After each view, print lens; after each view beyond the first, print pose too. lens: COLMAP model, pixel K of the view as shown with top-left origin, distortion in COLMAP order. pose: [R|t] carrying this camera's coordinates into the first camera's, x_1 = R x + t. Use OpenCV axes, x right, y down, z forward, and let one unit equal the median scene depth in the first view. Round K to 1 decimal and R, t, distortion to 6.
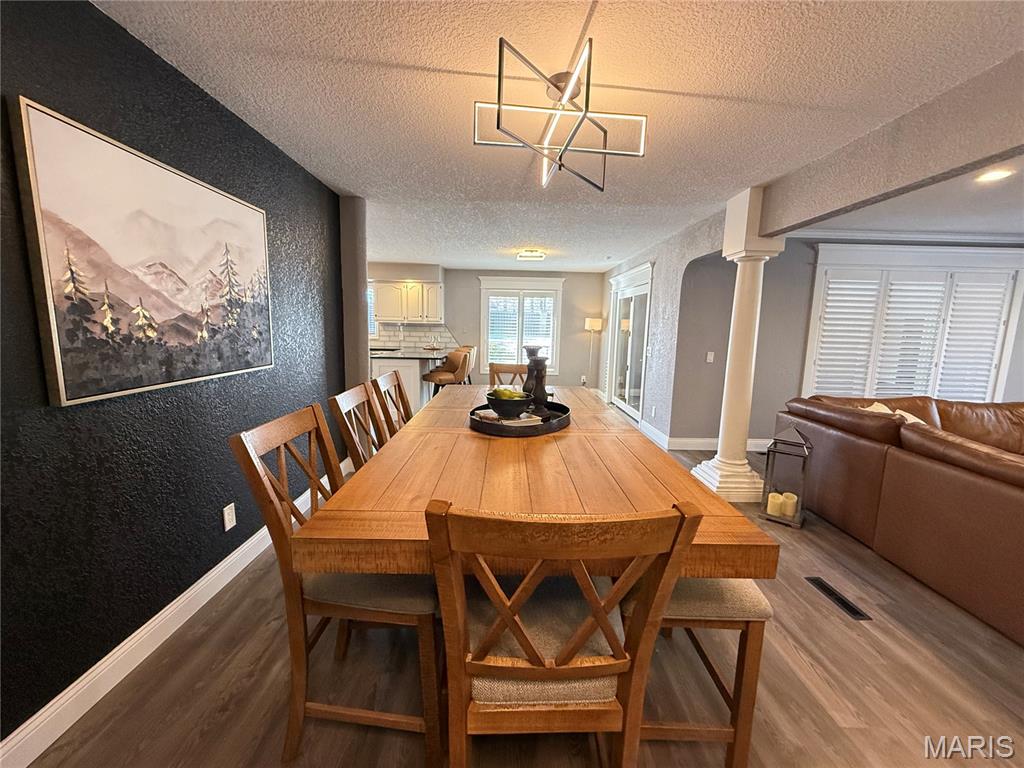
lens RADIAL K [[407.4, 0, 511.1], [0, 407.4, 384.6], [0, 0, 1]] dist [-0.000181, -0.000795]
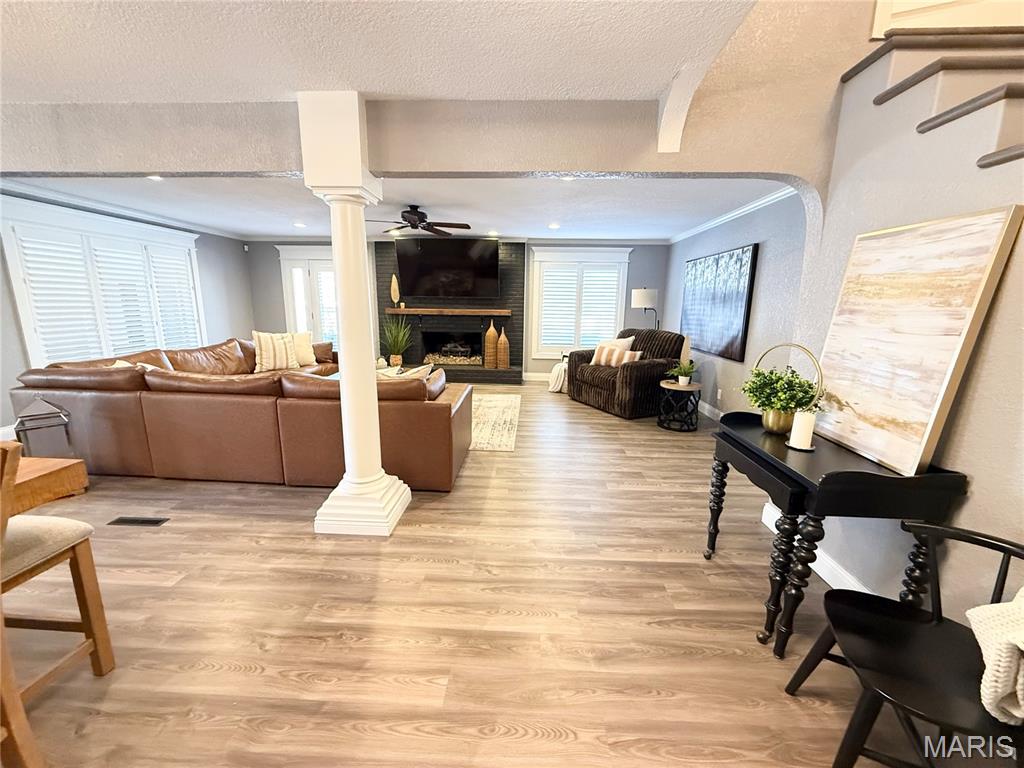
lens RADIAL K [[407.4, 0, 511.1], [0, 407.4, 386.5], [0, 0, 1]] dist [-0.000181, -0.000795]
pose [[0.056019, -0.222746, 0.973266, -0.168225], [0.127895, 0.968367, 0.214264, 0.013378], [-0.990204, 0.112473, 0.082735, -0.177121]]
